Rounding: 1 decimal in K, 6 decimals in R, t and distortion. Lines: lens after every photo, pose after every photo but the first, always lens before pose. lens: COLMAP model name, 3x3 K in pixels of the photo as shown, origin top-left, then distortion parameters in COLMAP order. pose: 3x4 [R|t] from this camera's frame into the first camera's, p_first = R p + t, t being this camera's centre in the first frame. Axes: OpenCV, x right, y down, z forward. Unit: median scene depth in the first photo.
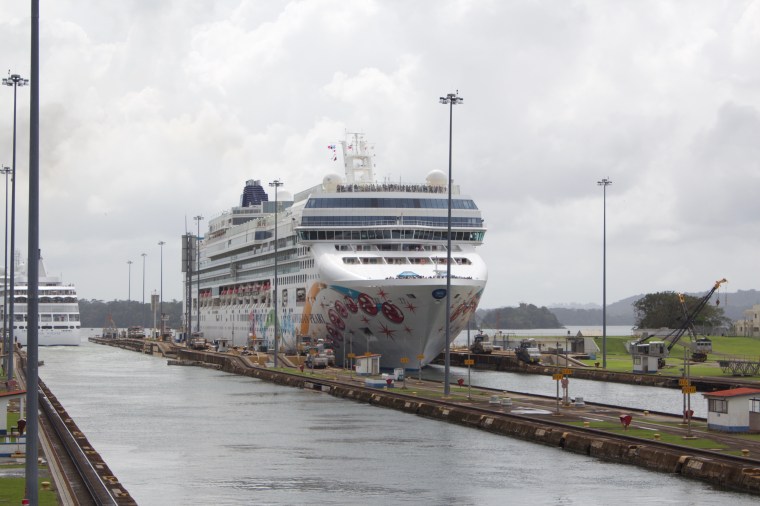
lens RADIAL K [[1525.3, 0, 380.0], [0, 1525.3, 253.0], [0, 0, 1]] dist [-0.002785, -0.049587]
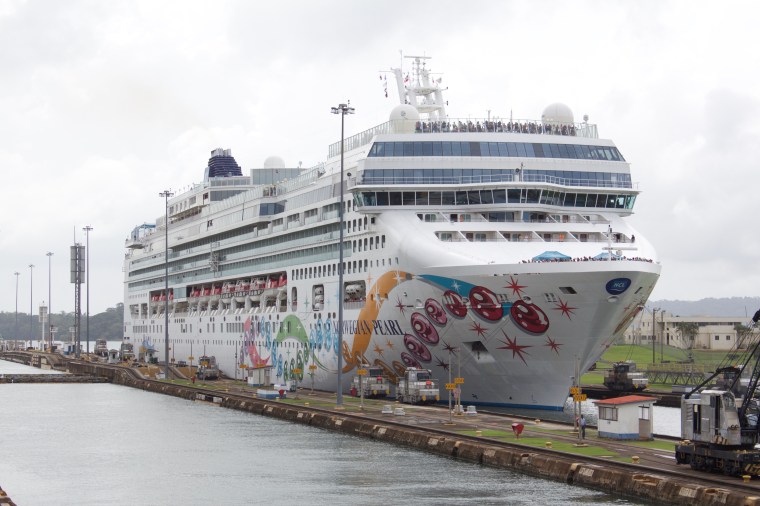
lens RADIAL K [[1525.3, 0, 380.0], [0, 1525.3, 253.0], [0, 0, 1]] dist [-0.002785, -0.049587]
pose [[0.997471, -0.002754, 0.071017, -0.089848], [0.003229, 0.999973, -0.006570, 0.015553], [-0.070997, 0.006782, 0.997453, 0.352970]]
